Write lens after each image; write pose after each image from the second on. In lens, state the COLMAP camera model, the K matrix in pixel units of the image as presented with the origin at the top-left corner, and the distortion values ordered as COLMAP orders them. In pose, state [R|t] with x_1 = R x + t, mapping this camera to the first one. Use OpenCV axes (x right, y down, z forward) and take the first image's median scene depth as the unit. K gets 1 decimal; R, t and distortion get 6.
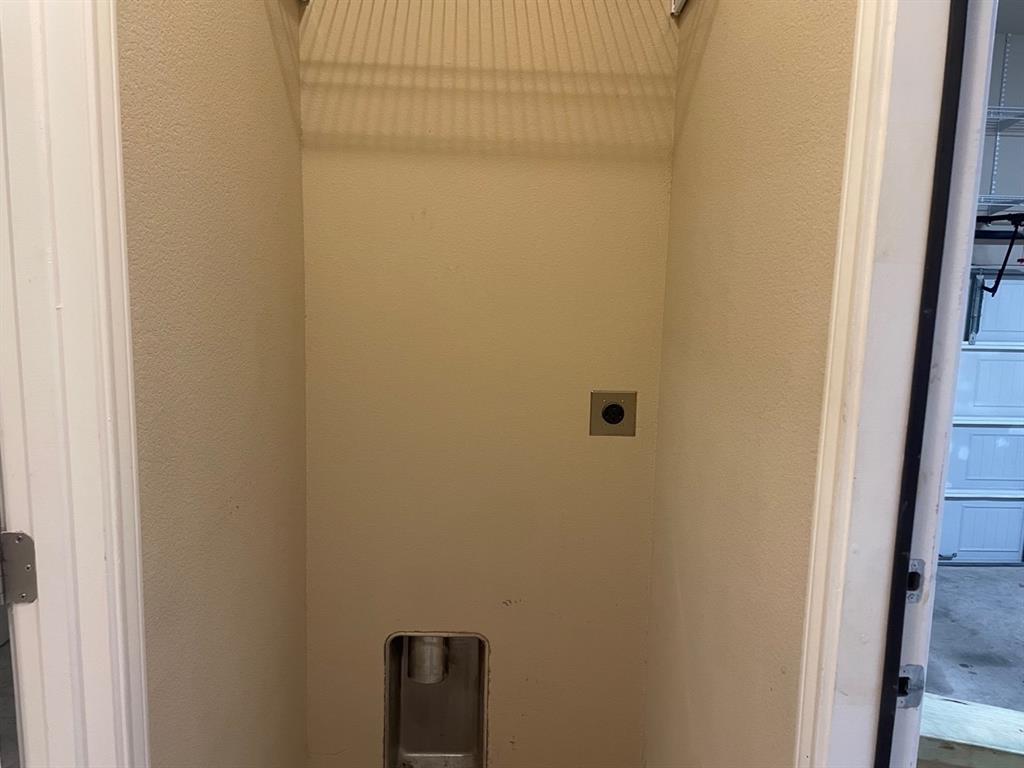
lens RADIAL K [[771.5, 0, 510.4], [0, 771.5, 384.3], [0, 0, 1]] dist [0.079774, -0.103124]
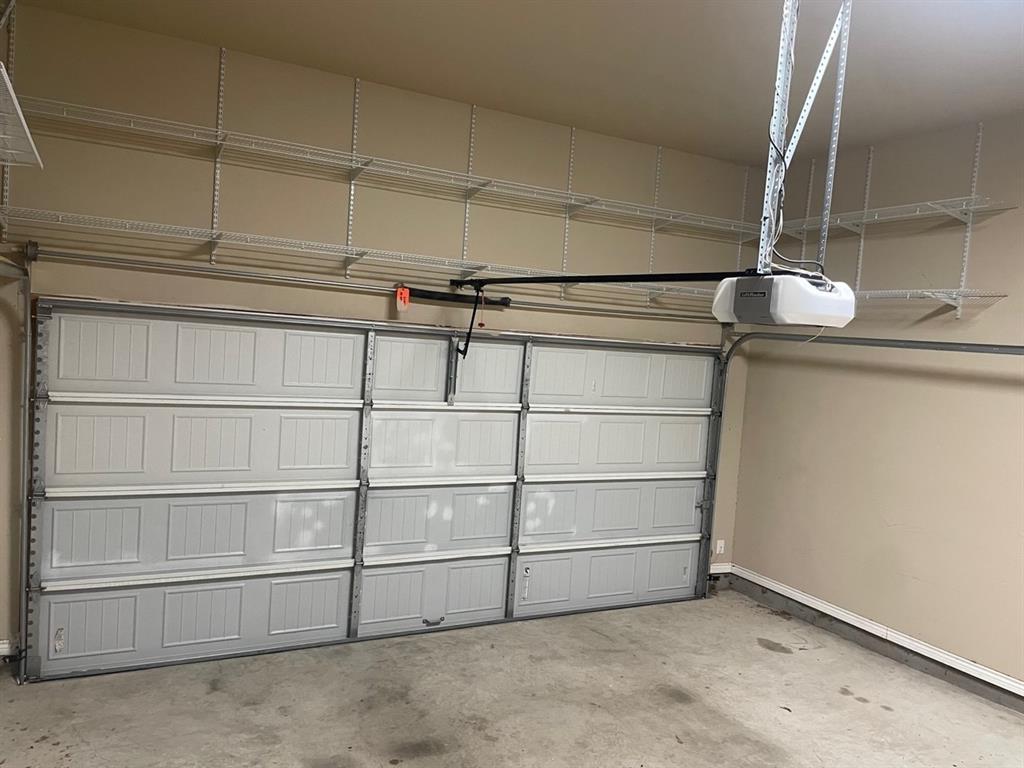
lens RADIAL K [[771.5, 0, 507.3], [0, 771.5, 384.1], [0, 0, 1]] dist [0.079774, -0.103124]
pose [[0.900368, 0.008830, 0.435039, 0.226814], [0.019674, 0.997946, -0.060972, -0.016456], [-0.434684, 0.063456, 0.898345, 0.073849]]
